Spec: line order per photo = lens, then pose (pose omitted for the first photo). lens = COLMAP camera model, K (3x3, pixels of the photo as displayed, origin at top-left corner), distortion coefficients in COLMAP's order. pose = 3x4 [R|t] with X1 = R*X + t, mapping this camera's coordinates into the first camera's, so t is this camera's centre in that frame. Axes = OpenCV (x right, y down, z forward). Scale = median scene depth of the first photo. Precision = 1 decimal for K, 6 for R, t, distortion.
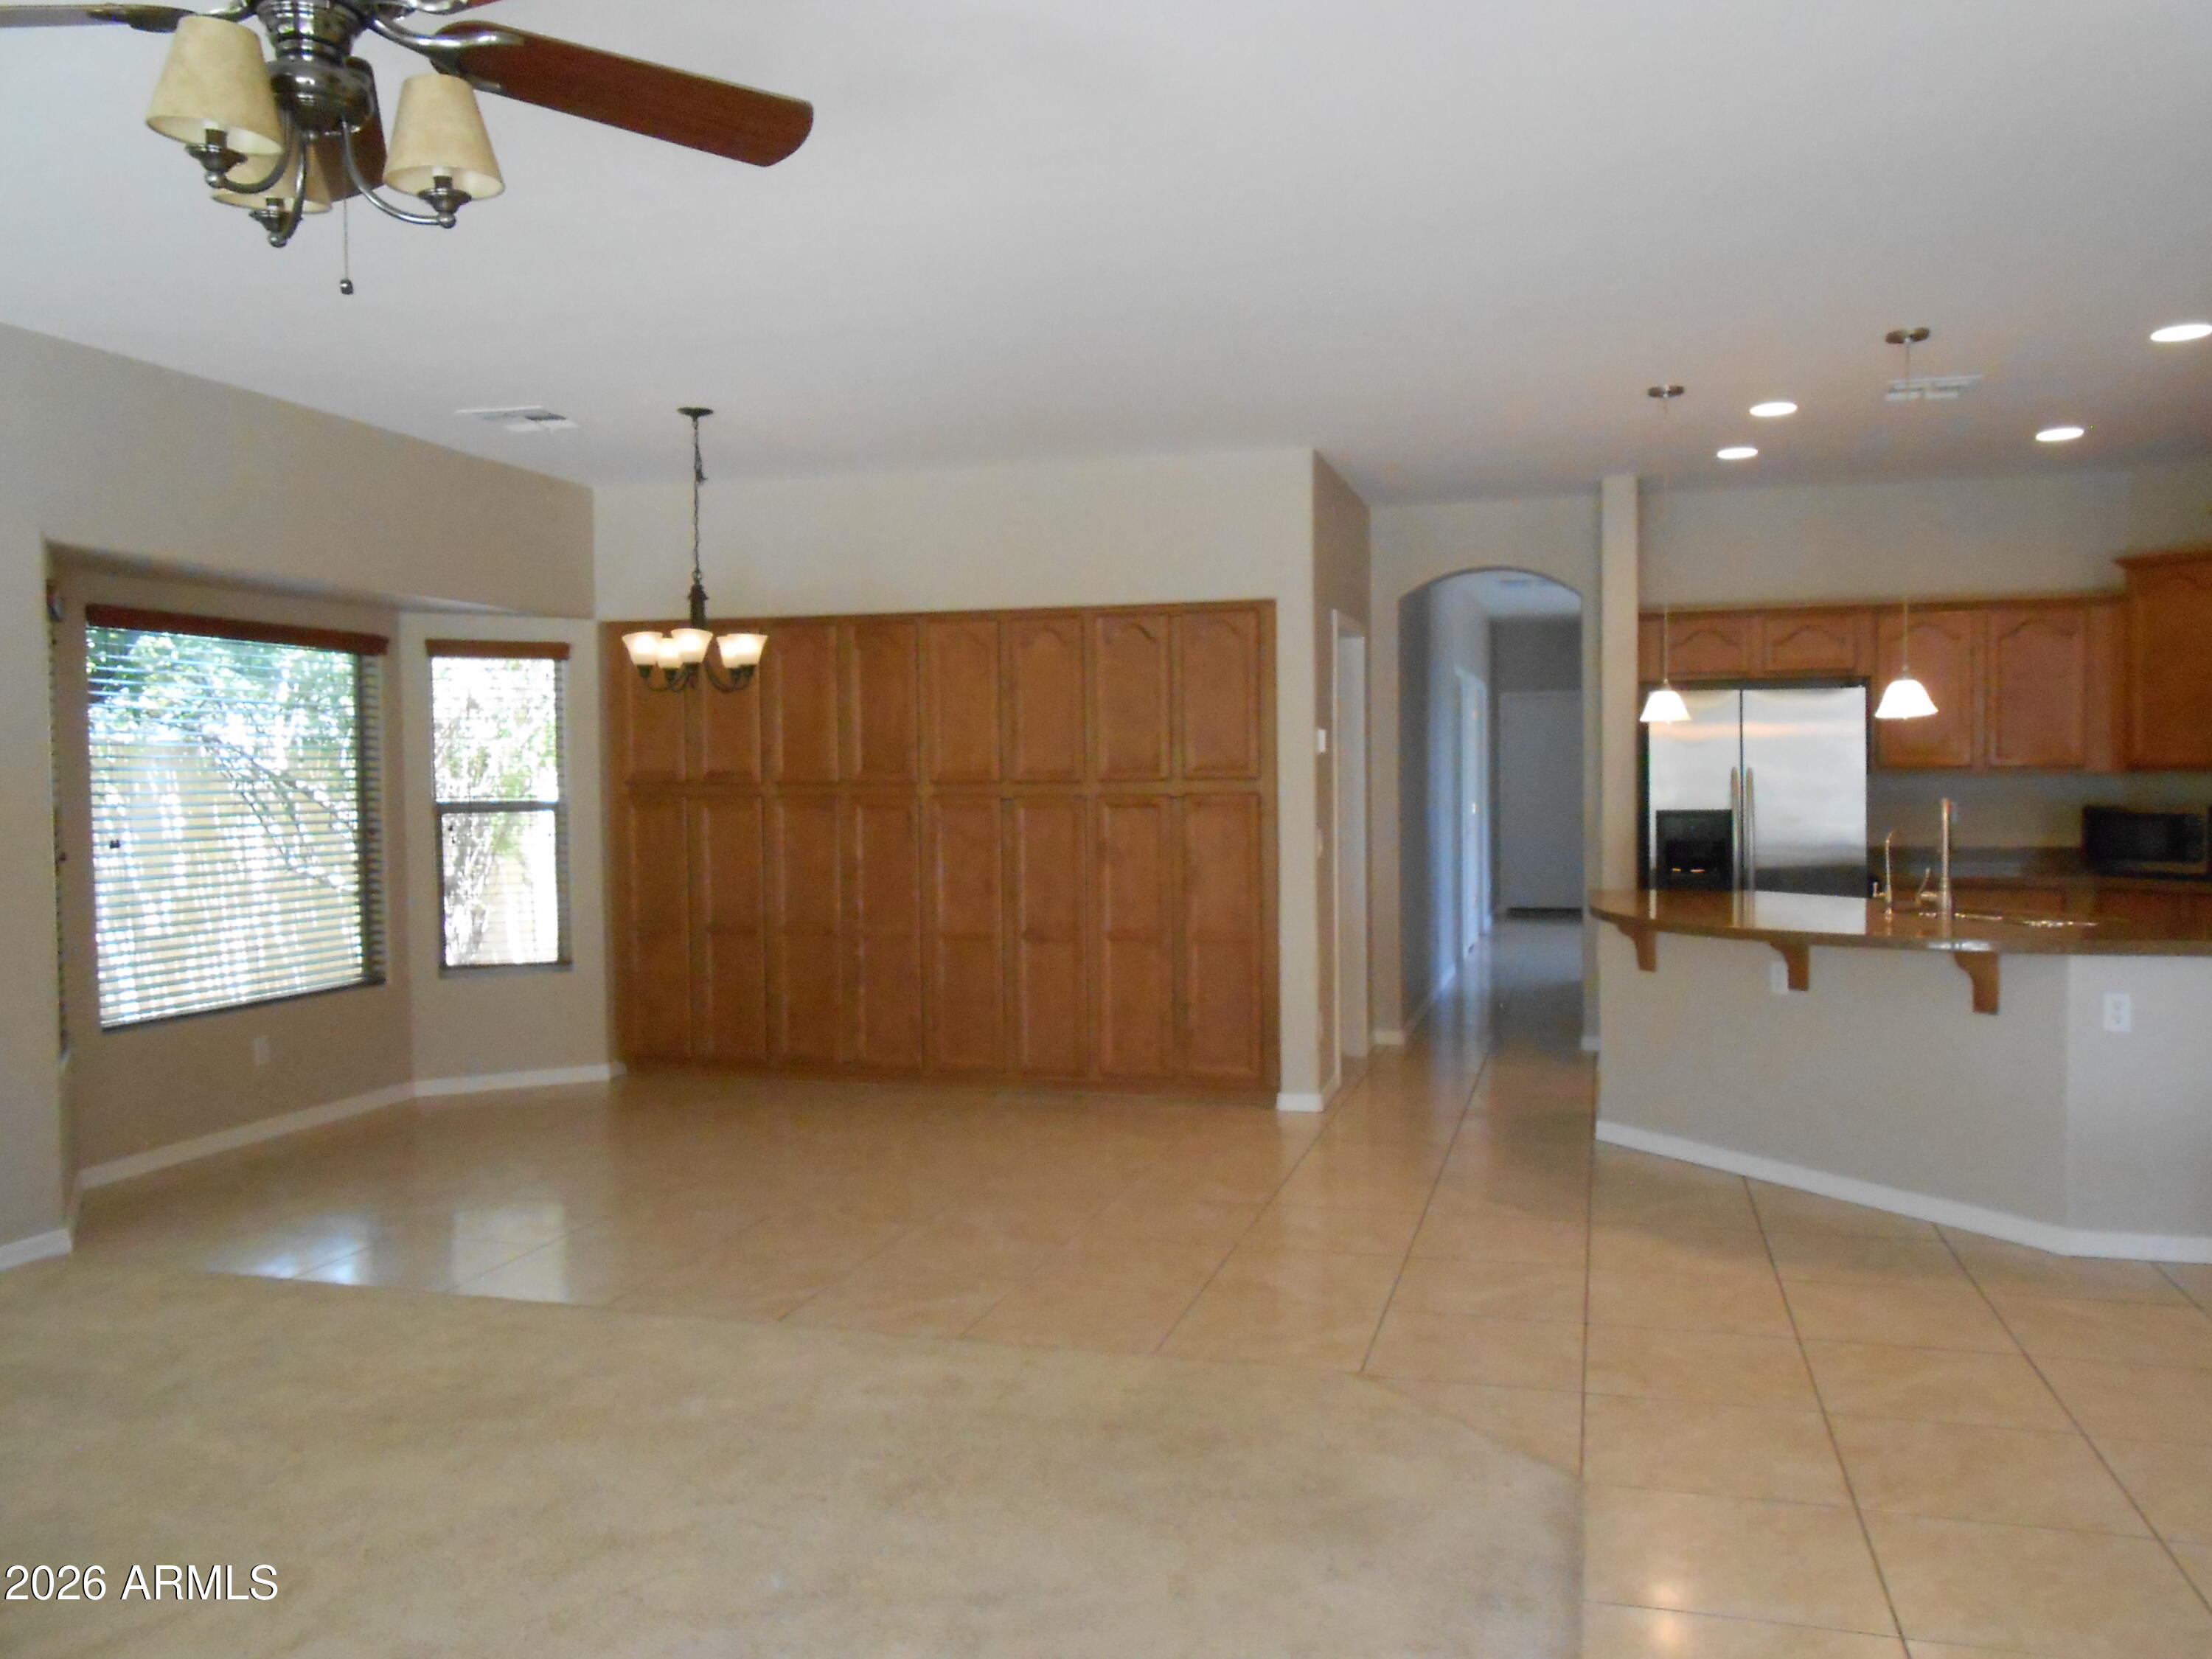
lens RADIAL K [[1748.5, 0, 1123.4], [0, 1748.5, 832.5], [0, 0, 1]] dist [-0.056730, 0.106554]
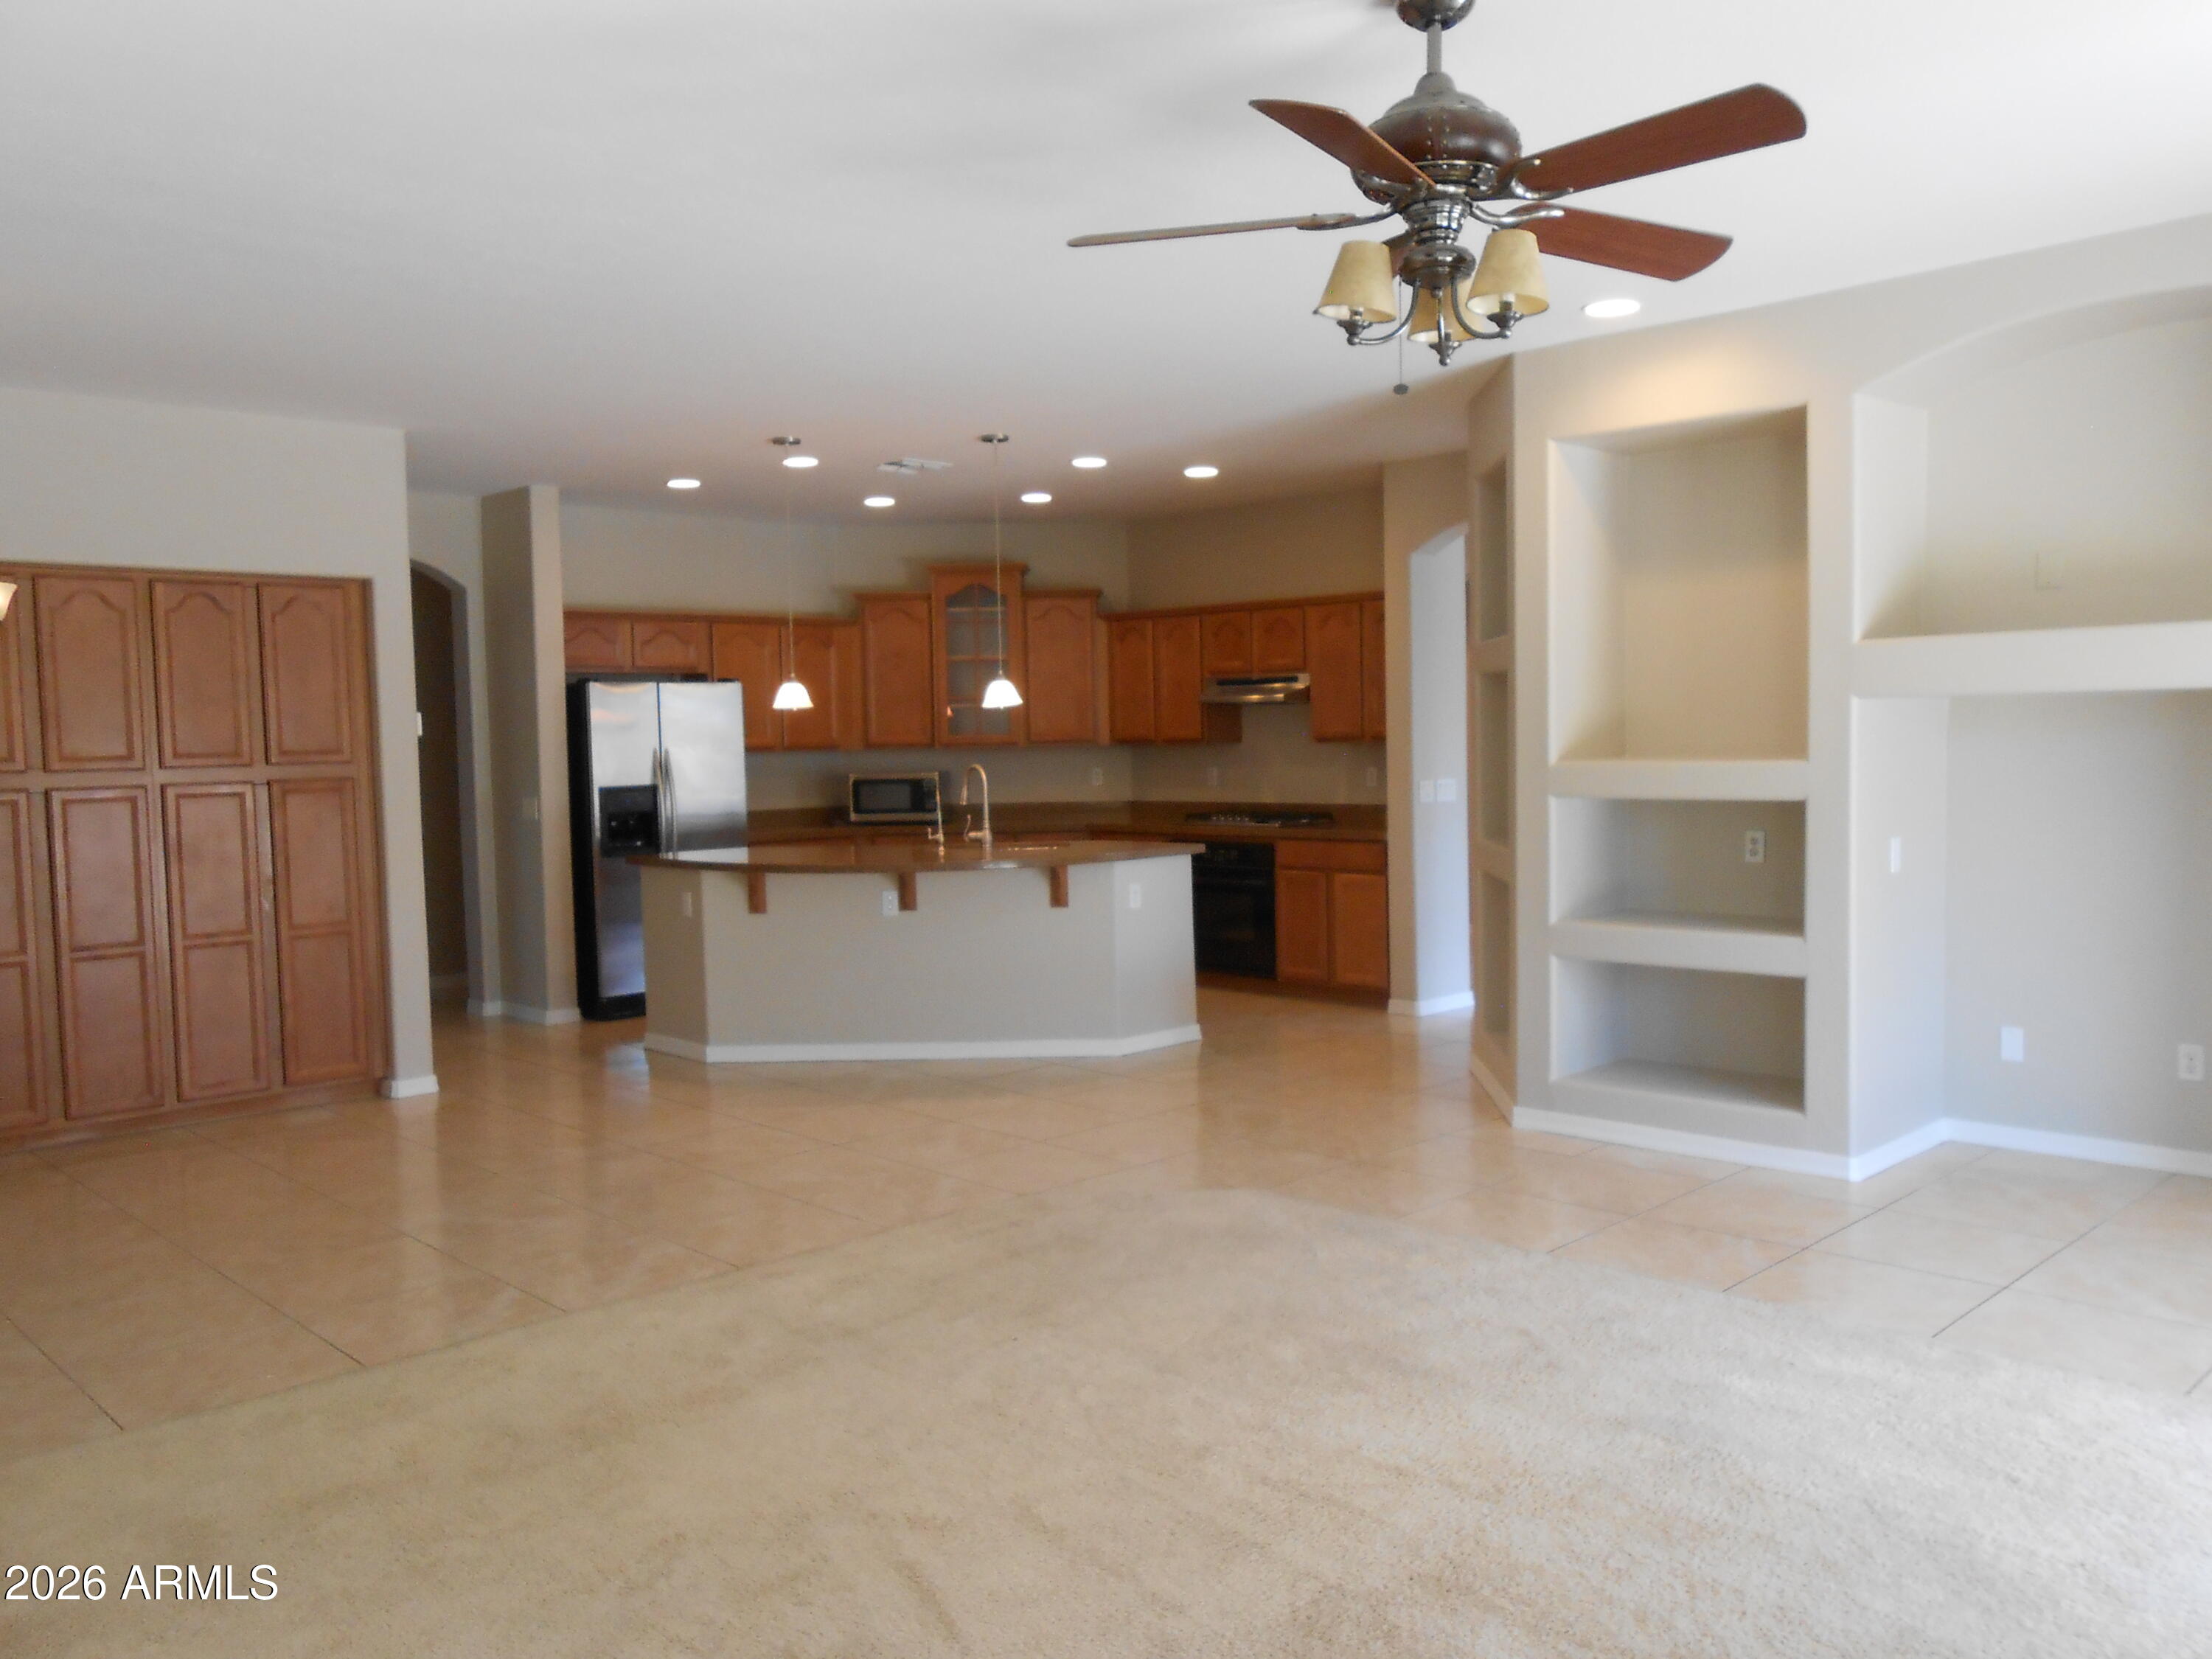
lens RADIAL K [[1801.9, 0, 1106.0], [0, 1801.9, 829.5], [0, 0, 1]] dist [-0.060448, -0.000140]
pose [[0.474003, -0.043726, 0.879437, -0.595671], [0.045678, 0.998643, 0.025033, 0.000820], [-0.879337, 0.028306, 0.475357, 0.165693]]
